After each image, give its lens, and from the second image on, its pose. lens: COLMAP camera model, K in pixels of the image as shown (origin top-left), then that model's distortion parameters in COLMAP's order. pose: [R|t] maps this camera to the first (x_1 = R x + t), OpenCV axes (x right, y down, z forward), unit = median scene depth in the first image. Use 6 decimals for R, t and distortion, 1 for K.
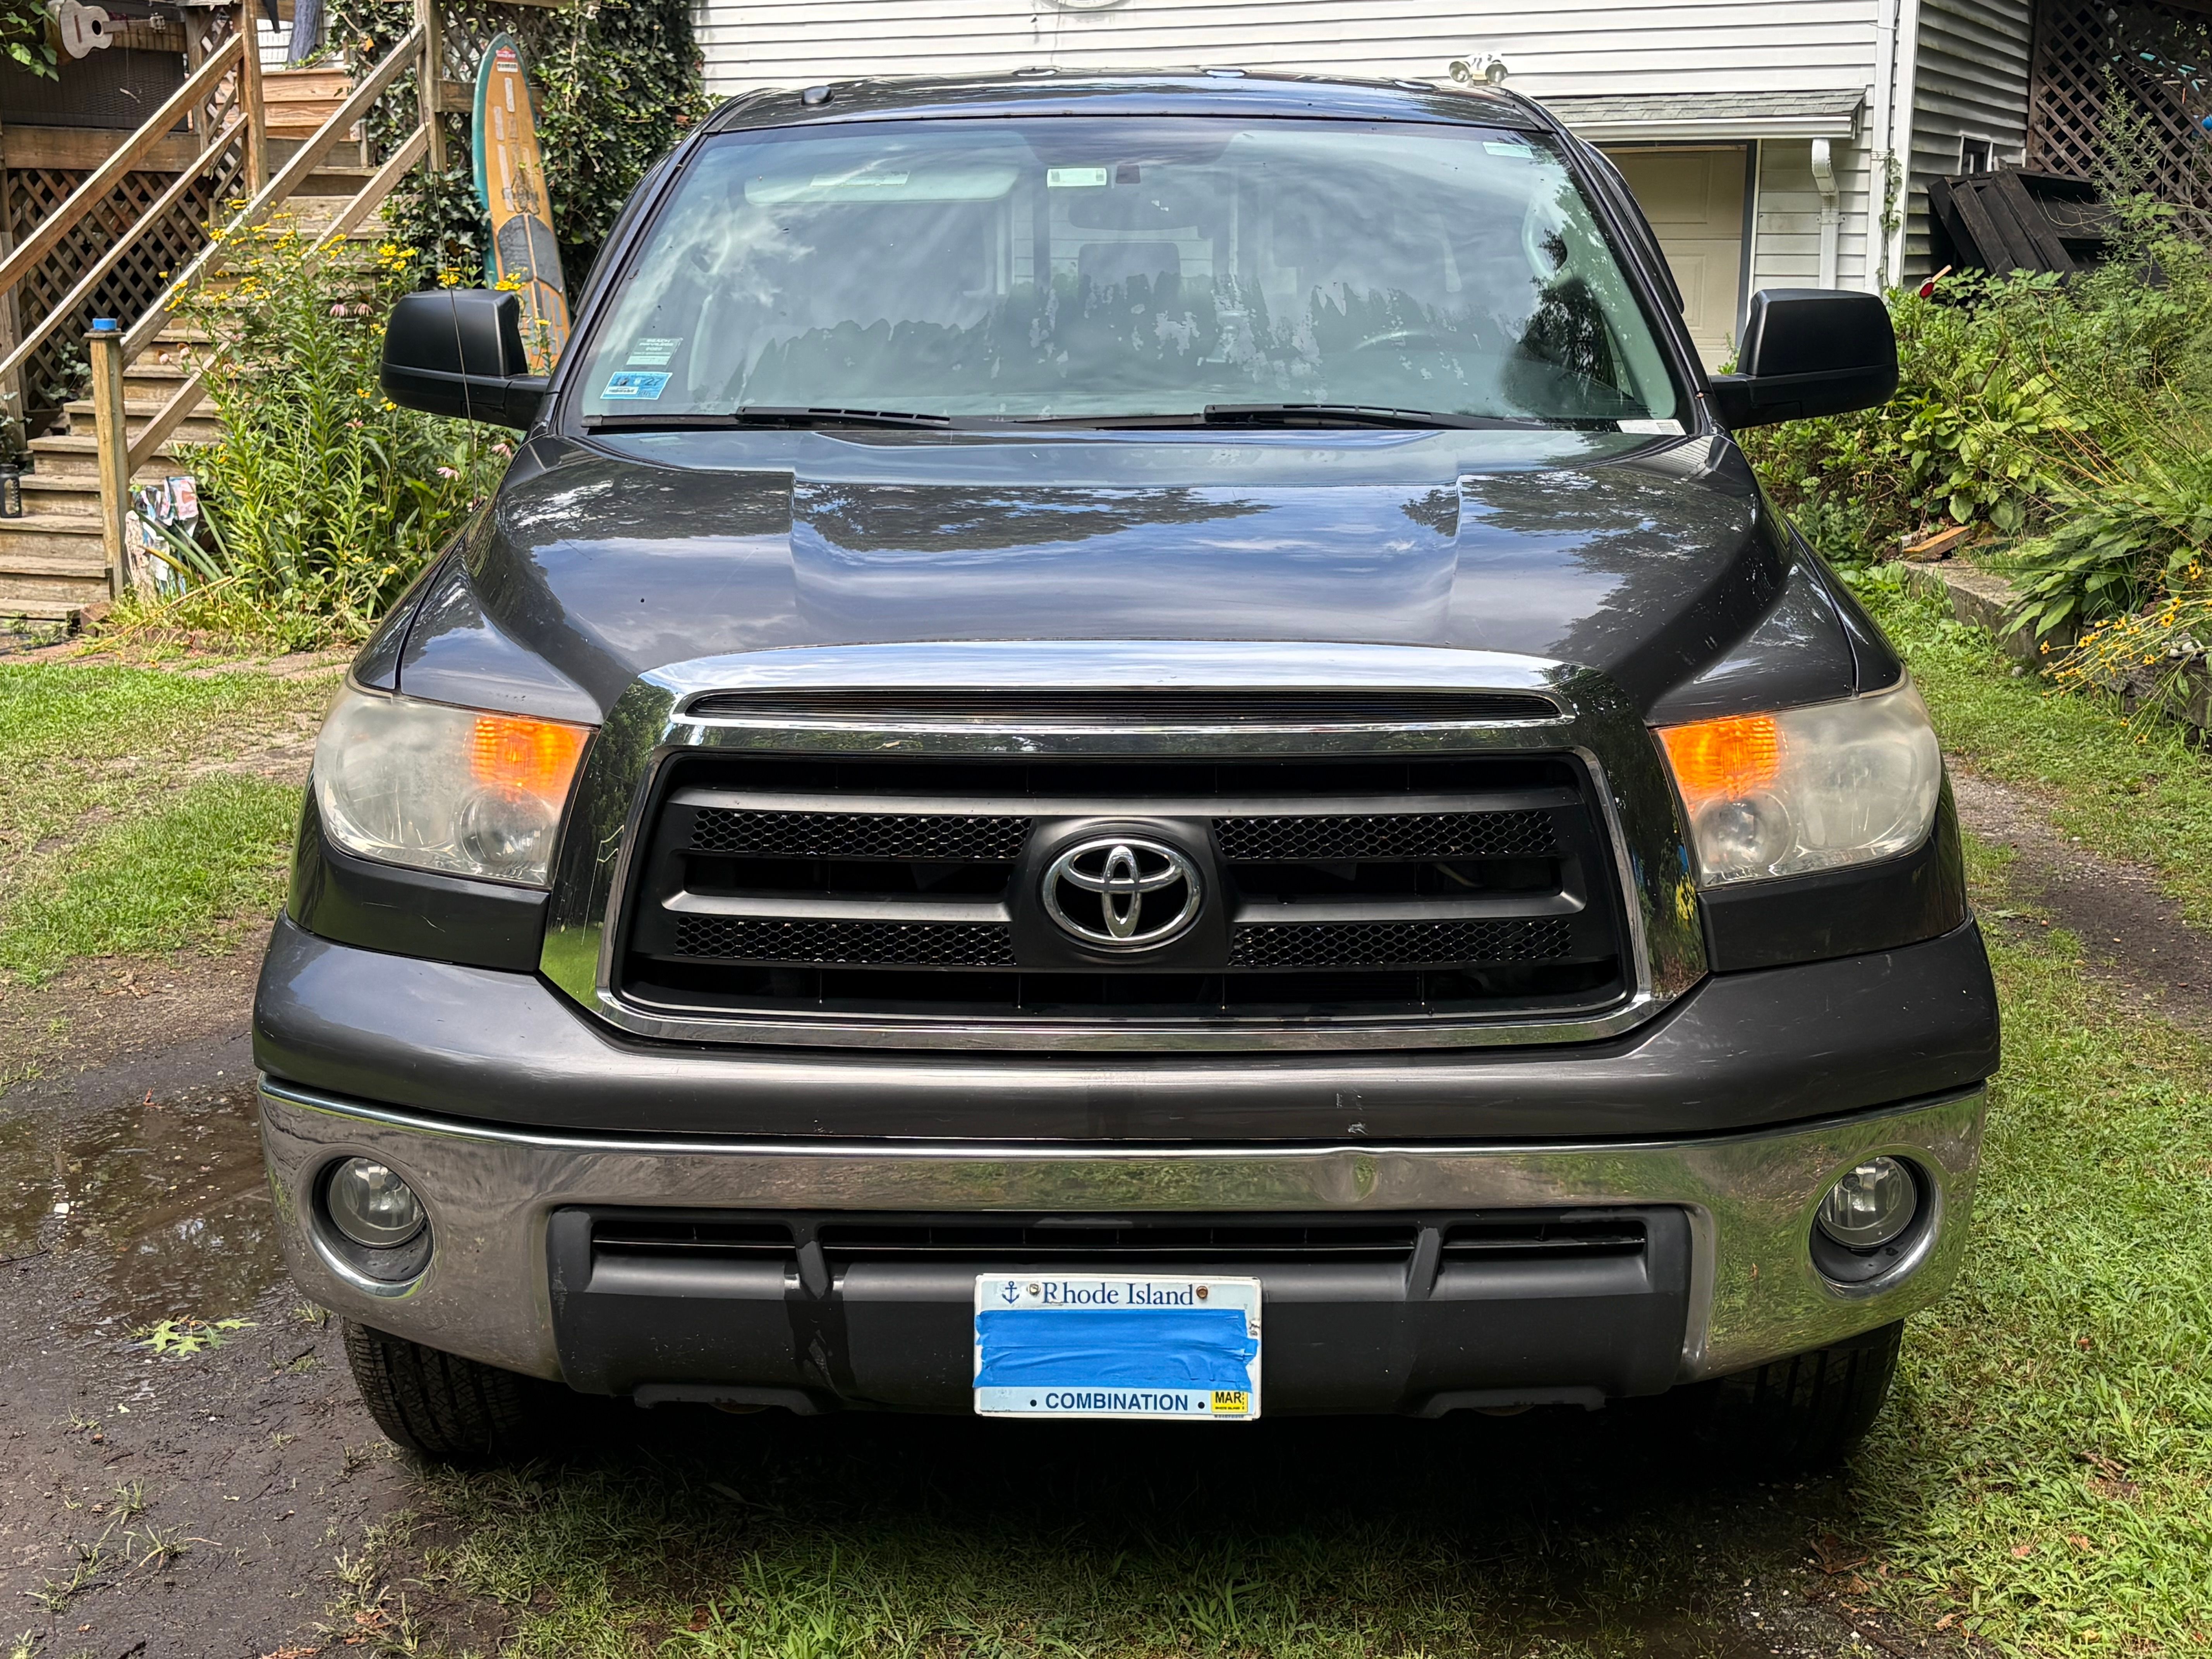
lens RADIAL K [[2776.6, 0, 1095.5], [0, 2776.6, 832.6], [0, 0, 1]] dist [0.031801, 0.000000]
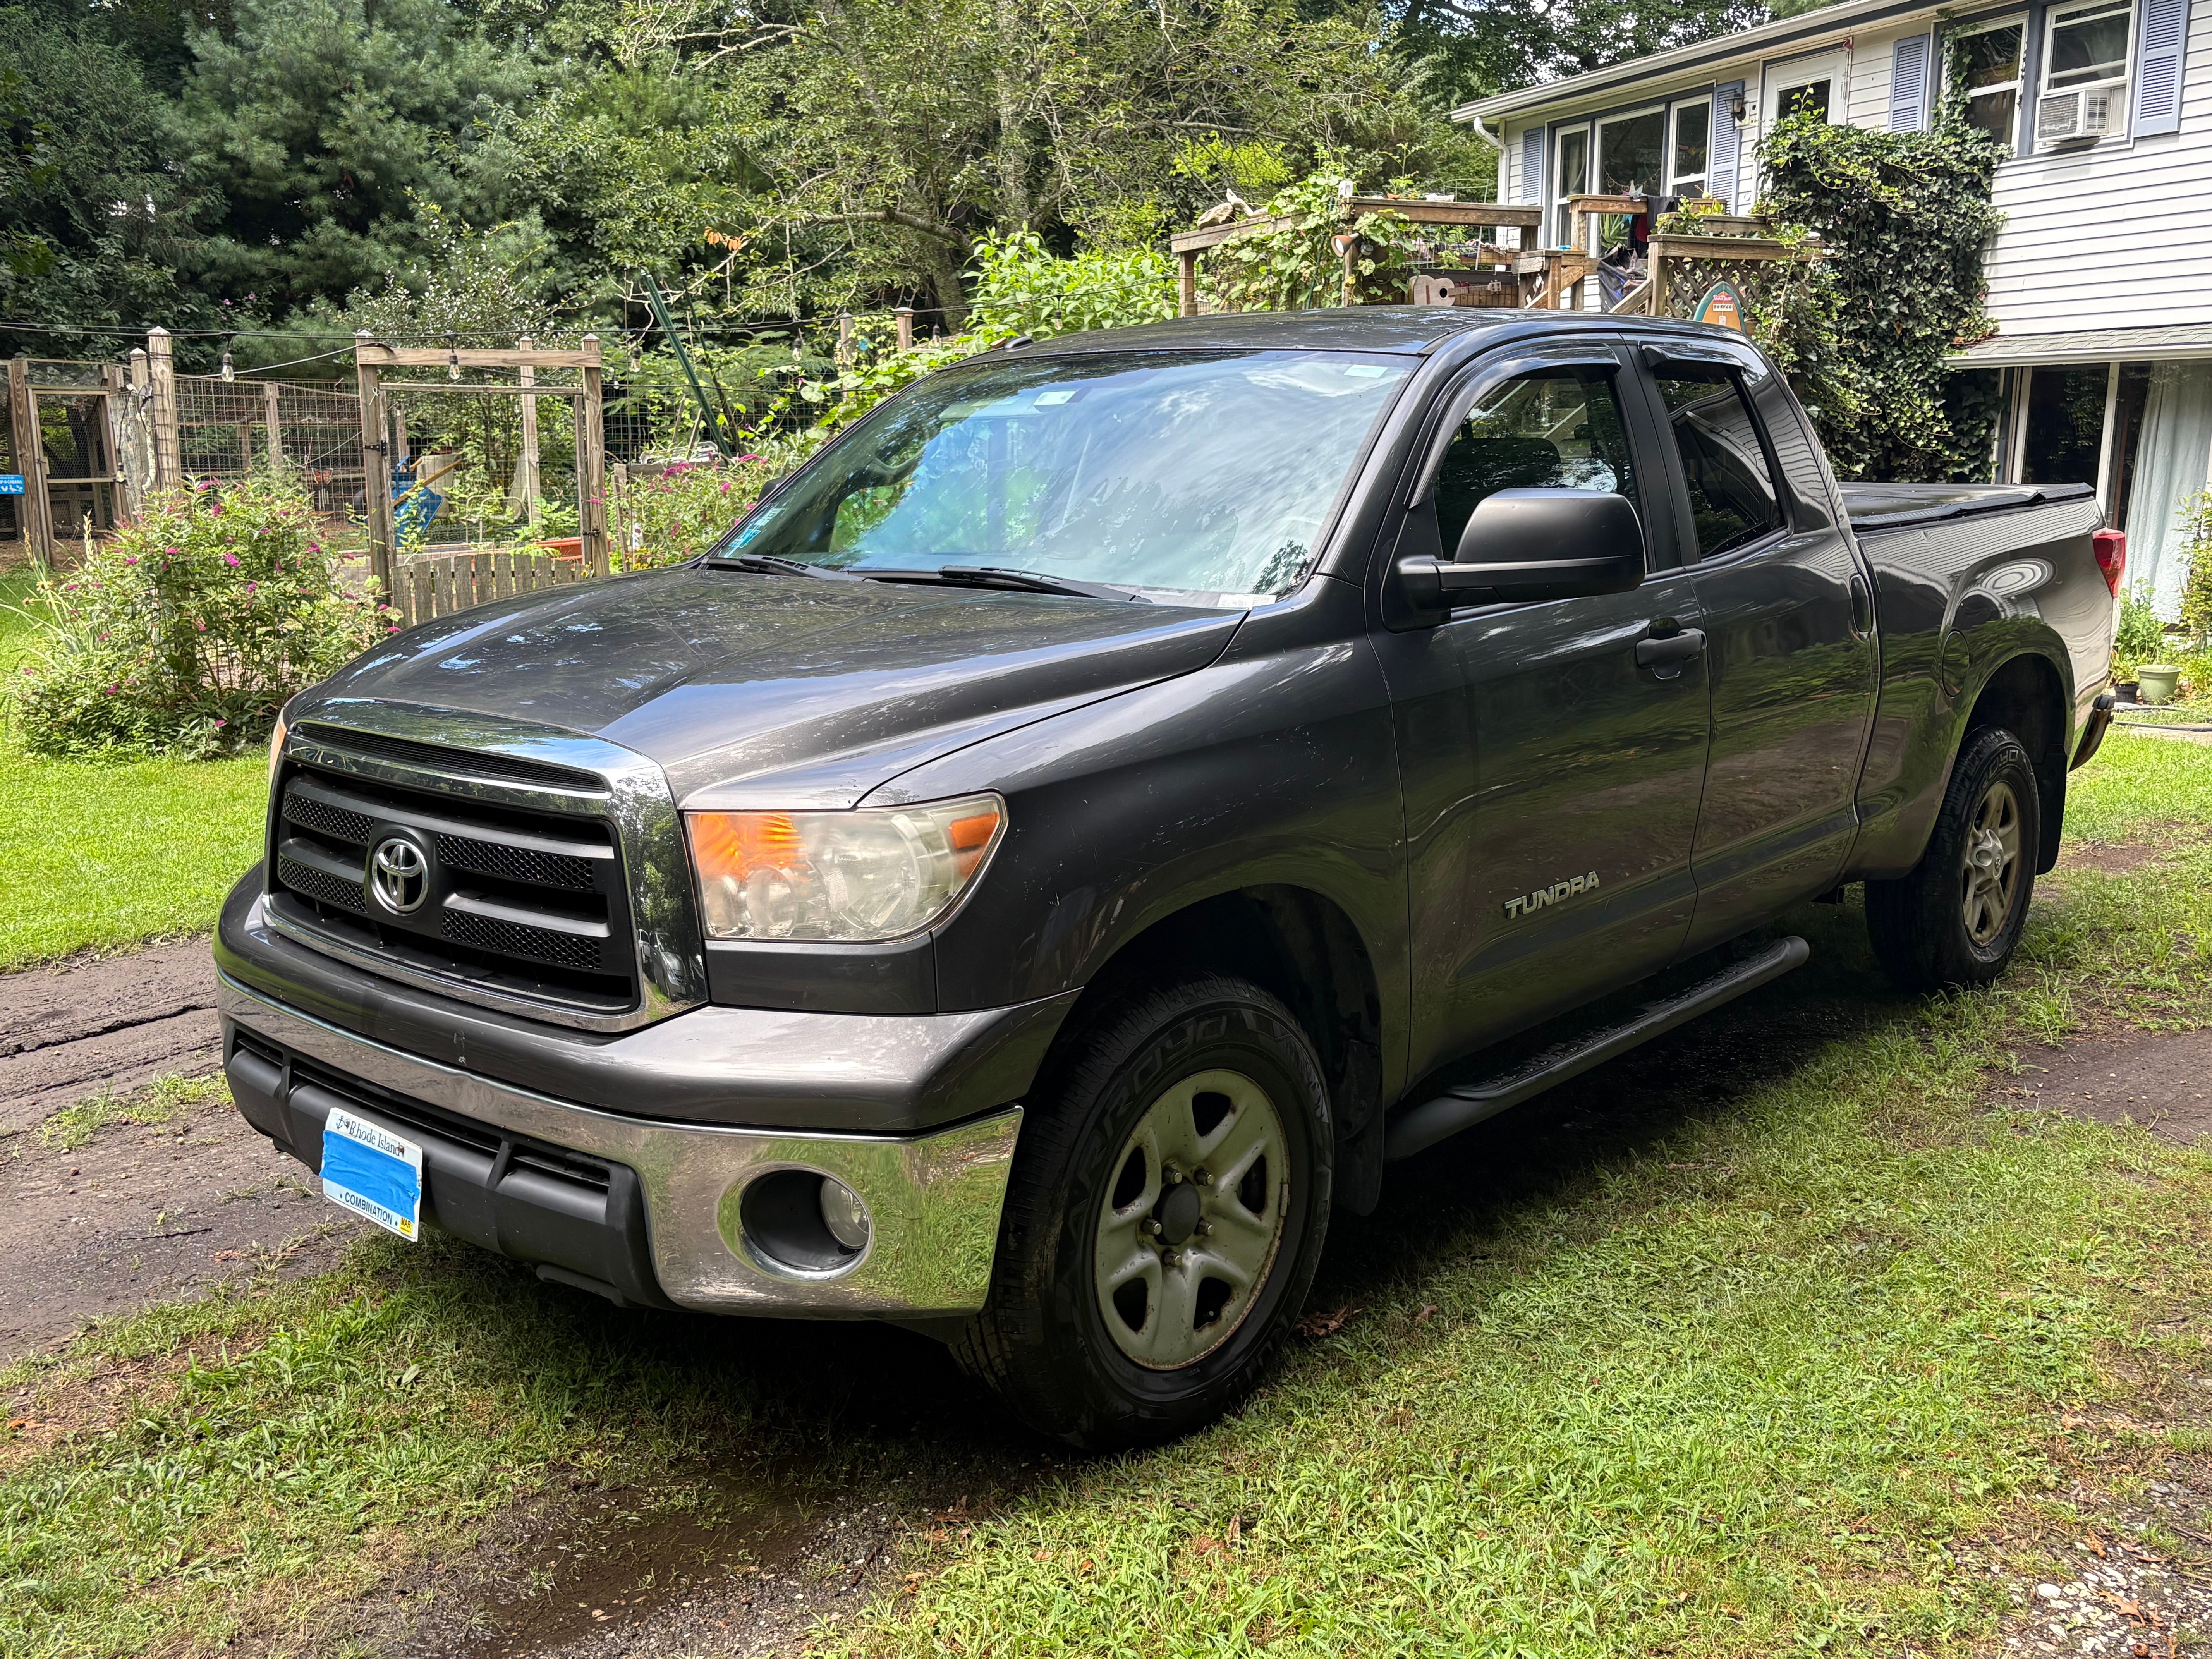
lens RADIAL K [[2068.6, 0, 1113.8], [0, 2068.6, 835.3], [0, 0, 1]] dist [0.010627, 0.000000]
pose [[0.769695, 0.121335, -0.626775, 0.998058], [-0.133056, 0.990702, 0.028389, -0.082973], [0.624392, 0.061545, 0.778683, 0.358051]]
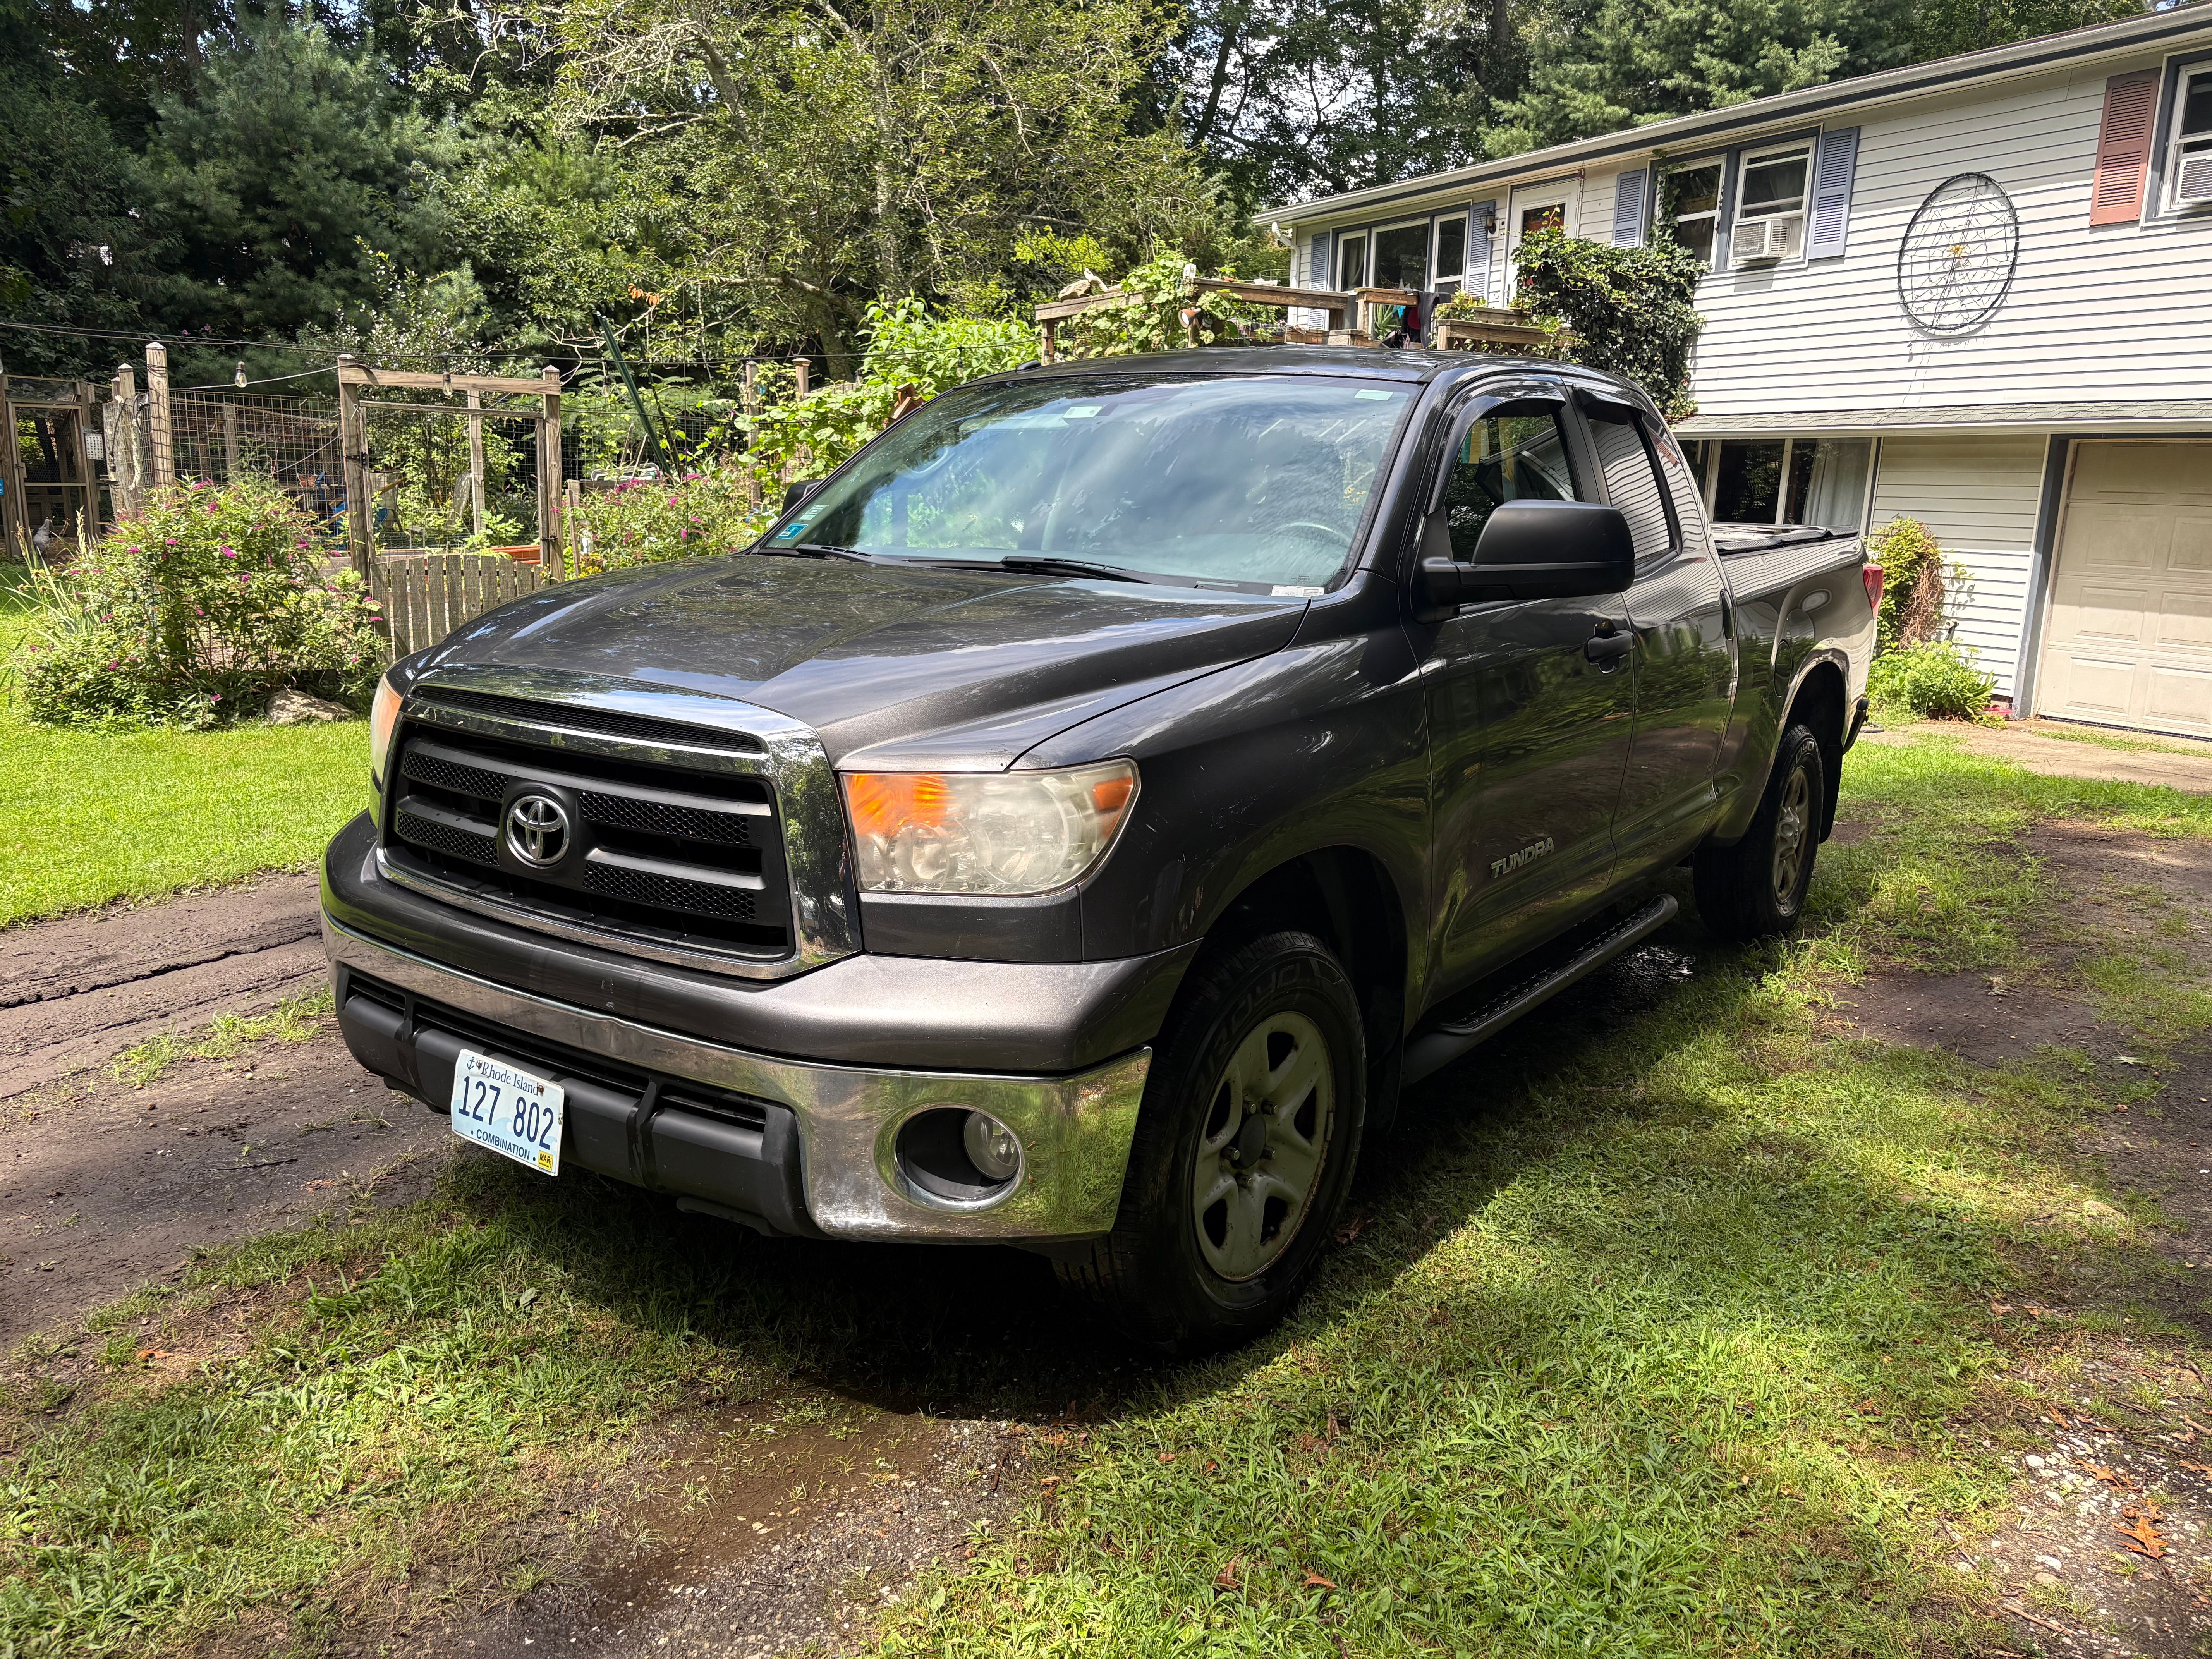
lens RADIAL K [[1685.6, 0, 1121.0], [0, 1685.6, 838.6], [0, 0, 1]] dist [0.009335, 0.000703]
pose [[0.832948, 0.138631, -0.535704, 0.796964], [-0.145483, 0.988915, 0.029706, -0.050946], [0.533884, 0.053192, 0.843883, 0.355482]]
